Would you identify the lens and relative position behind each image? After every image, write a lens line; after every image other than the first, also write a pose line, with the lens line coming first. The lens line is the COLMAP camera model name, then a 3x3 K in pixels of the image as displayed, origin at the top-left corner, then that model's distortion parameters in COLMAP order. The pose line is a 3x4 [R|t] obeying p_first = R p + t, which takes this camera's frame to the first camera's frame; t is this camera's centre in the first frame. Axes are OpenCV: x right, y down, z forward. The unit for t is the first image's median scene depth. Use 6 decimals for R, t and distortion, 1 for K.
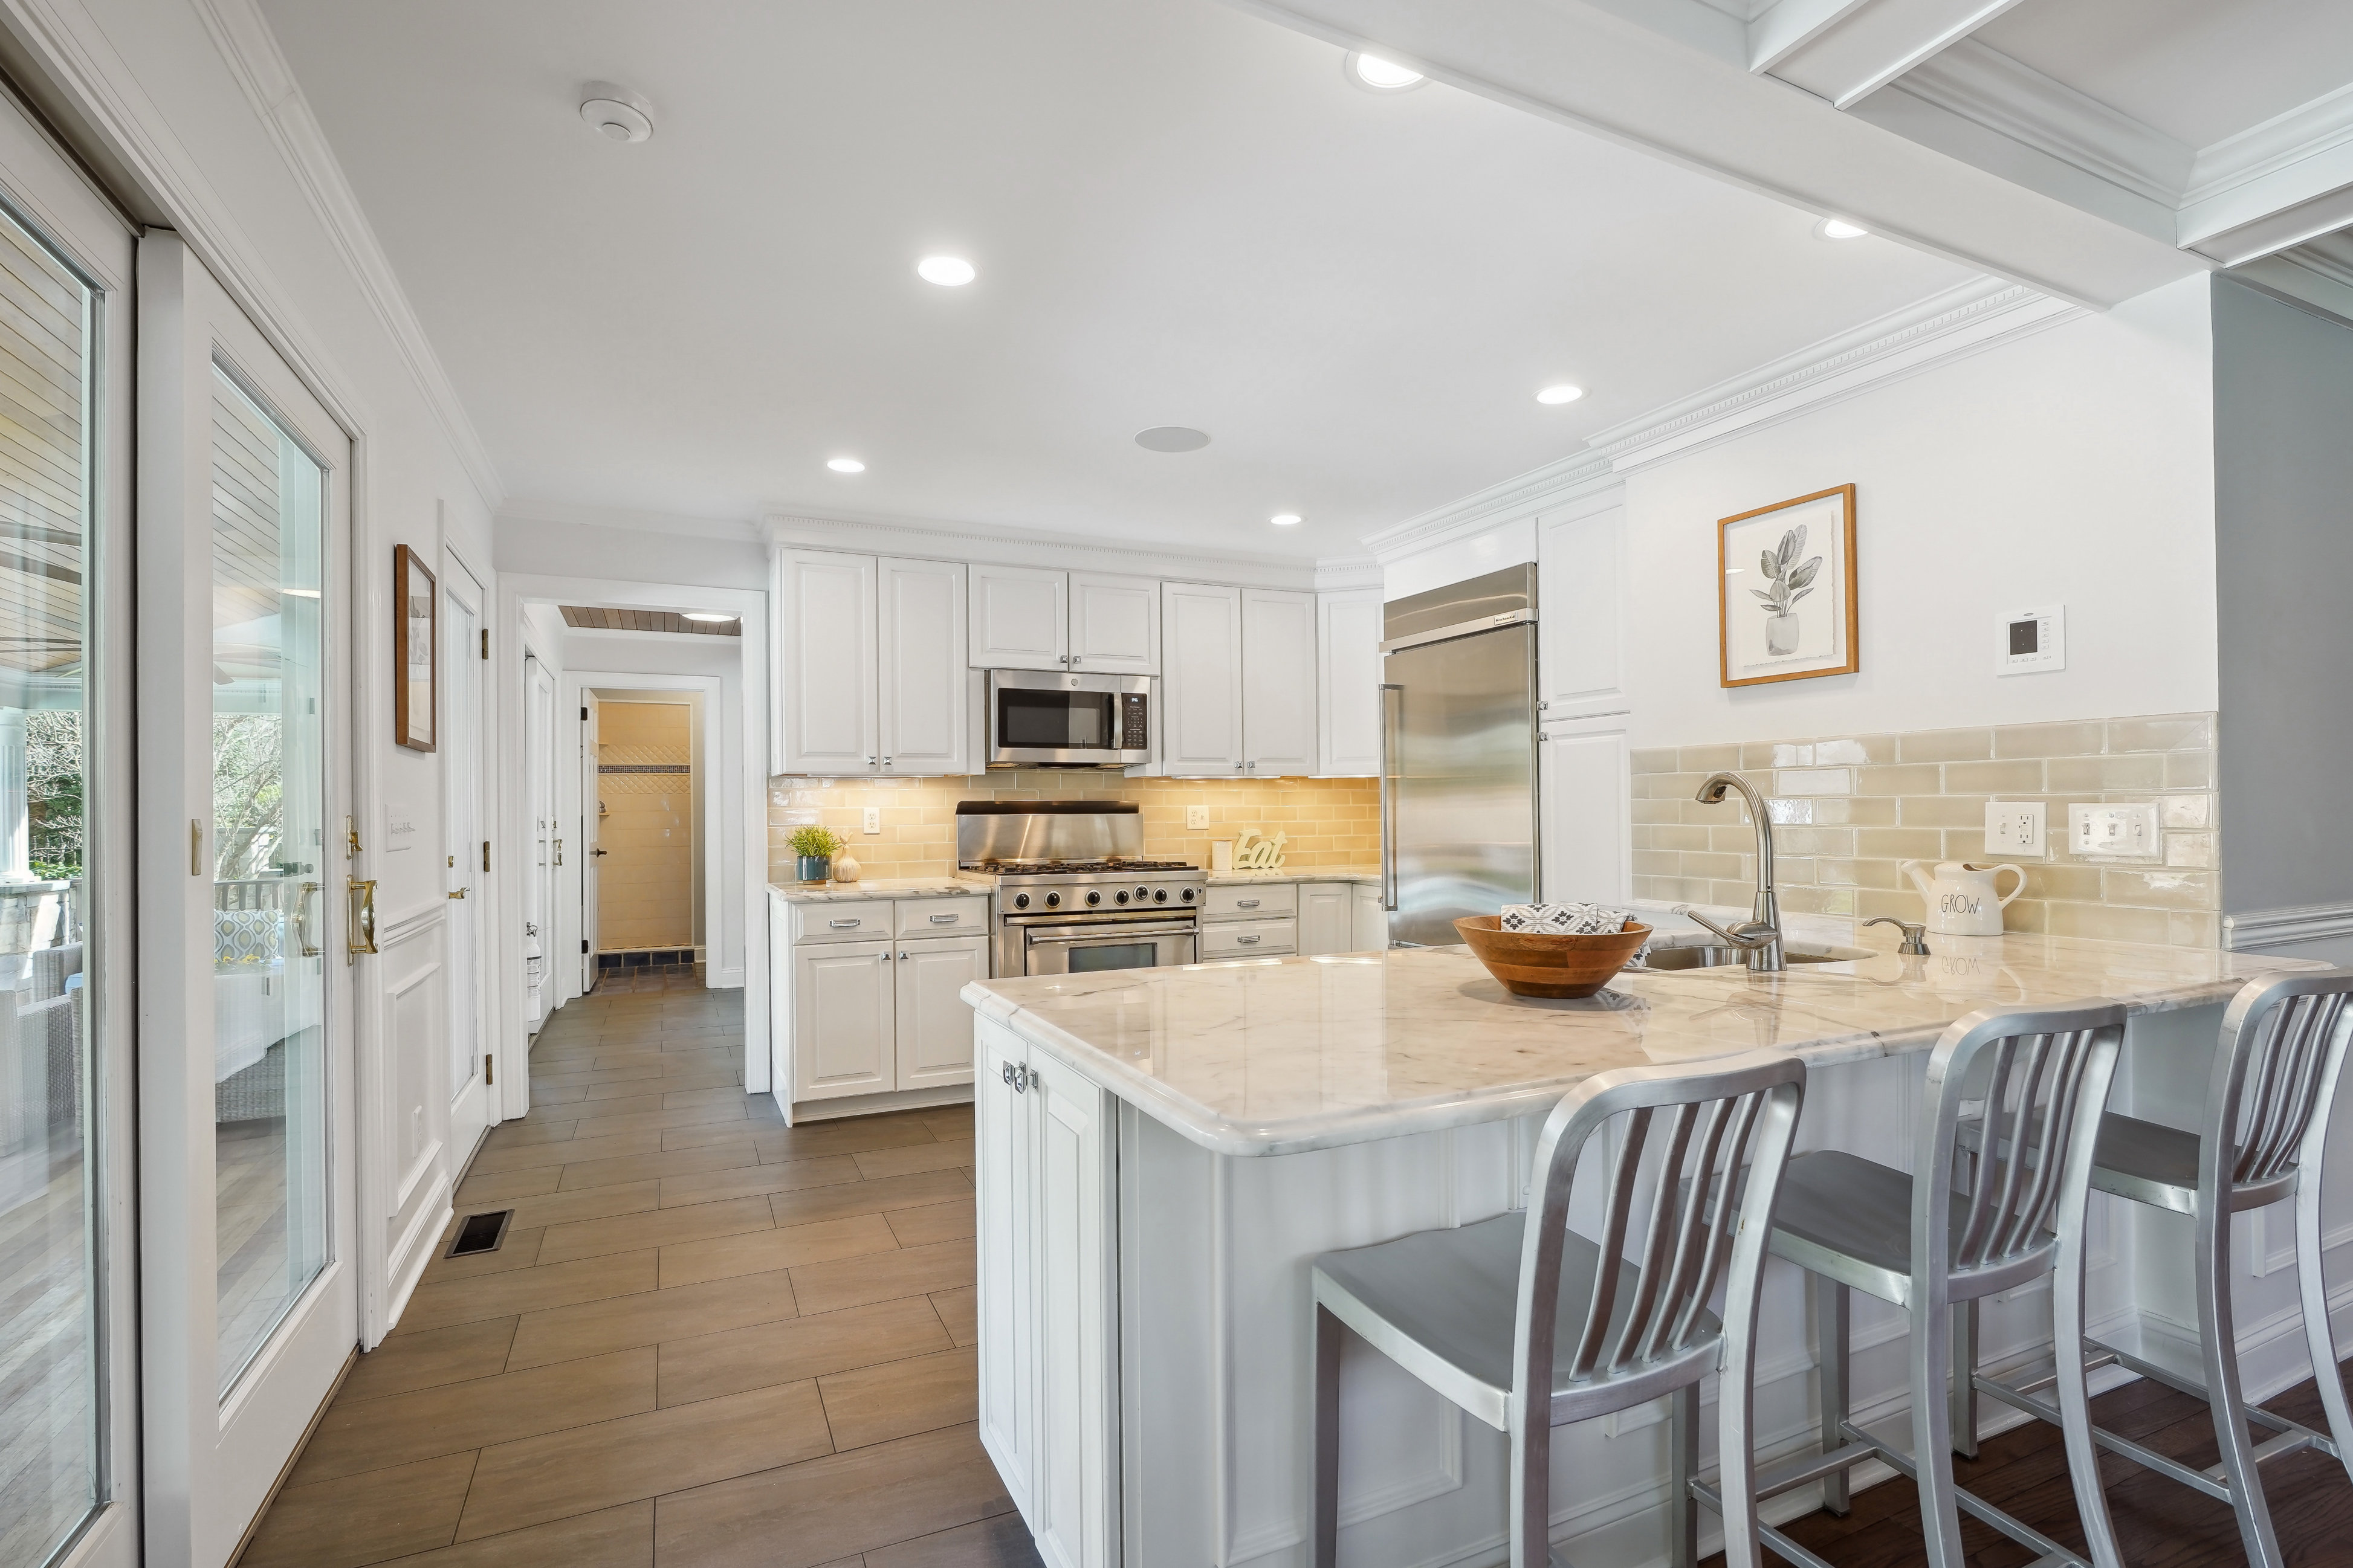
lens RADIAL K [[1085.5, 0, 1173.9], [0, 1085.5, 793.9], [0, 0, 1]] dist [-0.016306, 0.000960]
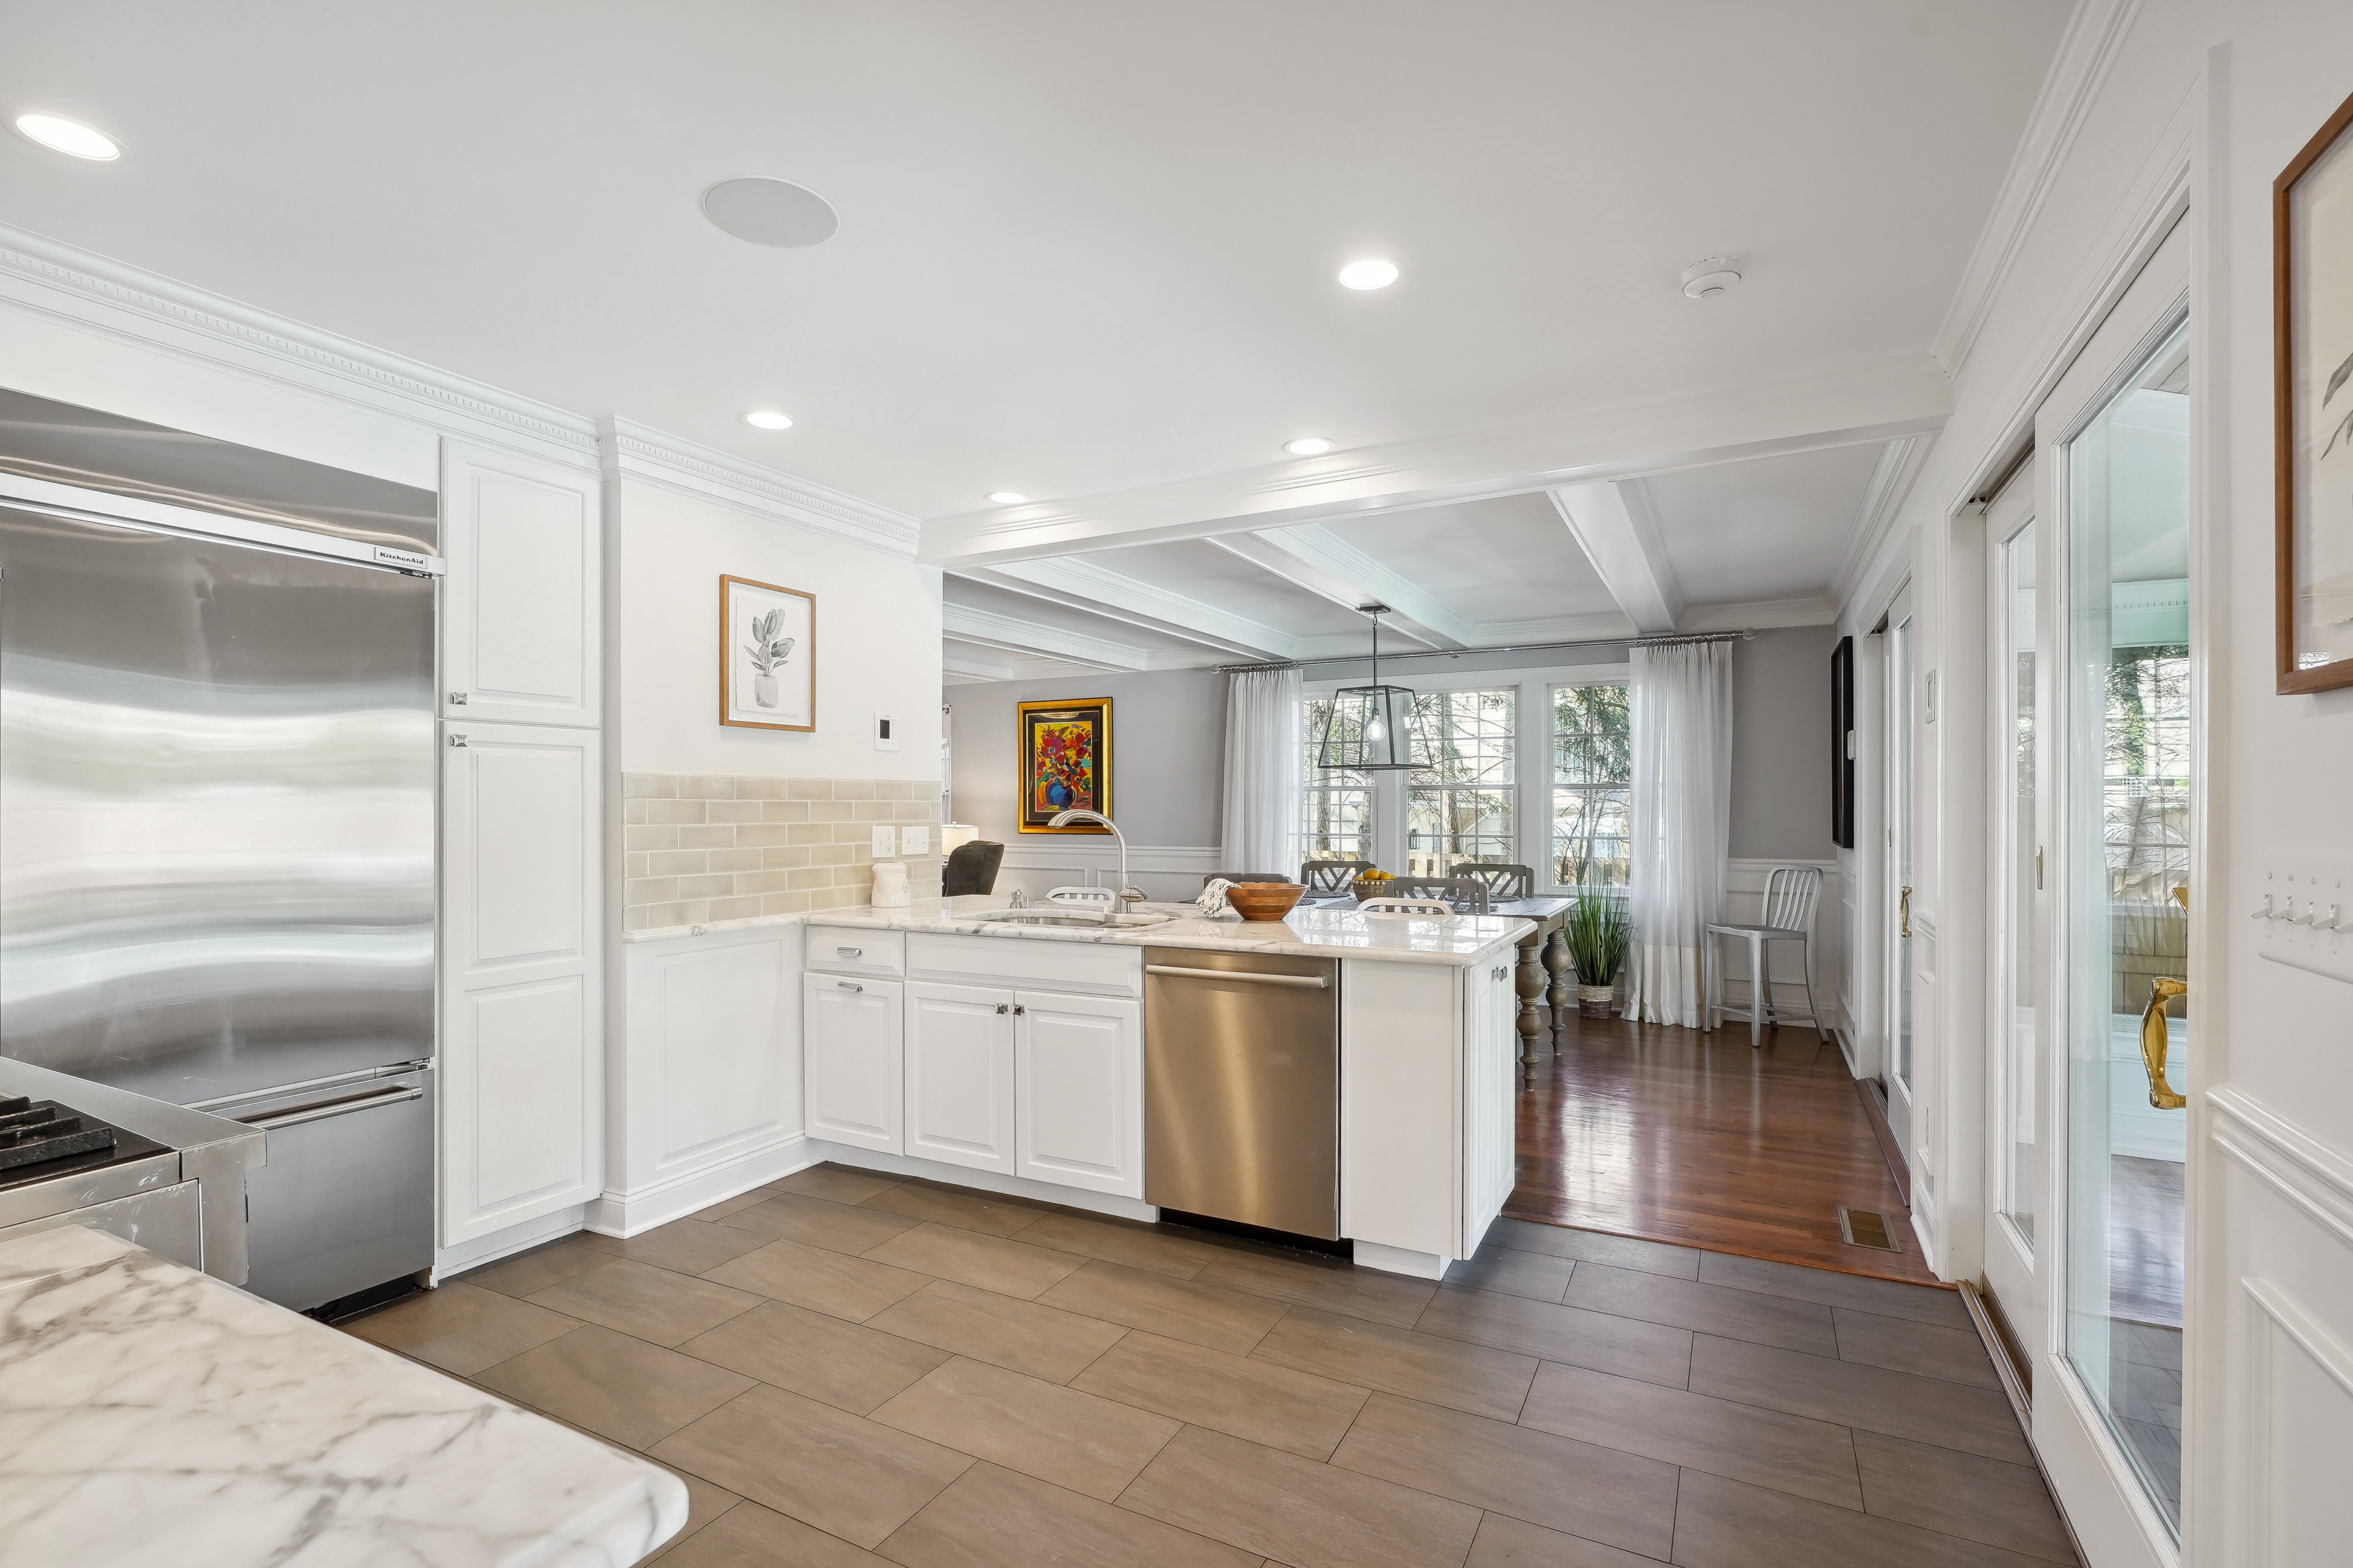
lens RADIAL K [[1085.5, 0, 1158.5], [0, 1085.5, 796.5], [0, 0, 1]] dist [-0.016306, 0.000960]
pose [[-0.601578, 0.016512, 0.798644, -0.695228], [-0.006367, 0.999655, -0.025465, 0.001668], [-0.798789, -0.020404, -0.601265, 1.393894]]
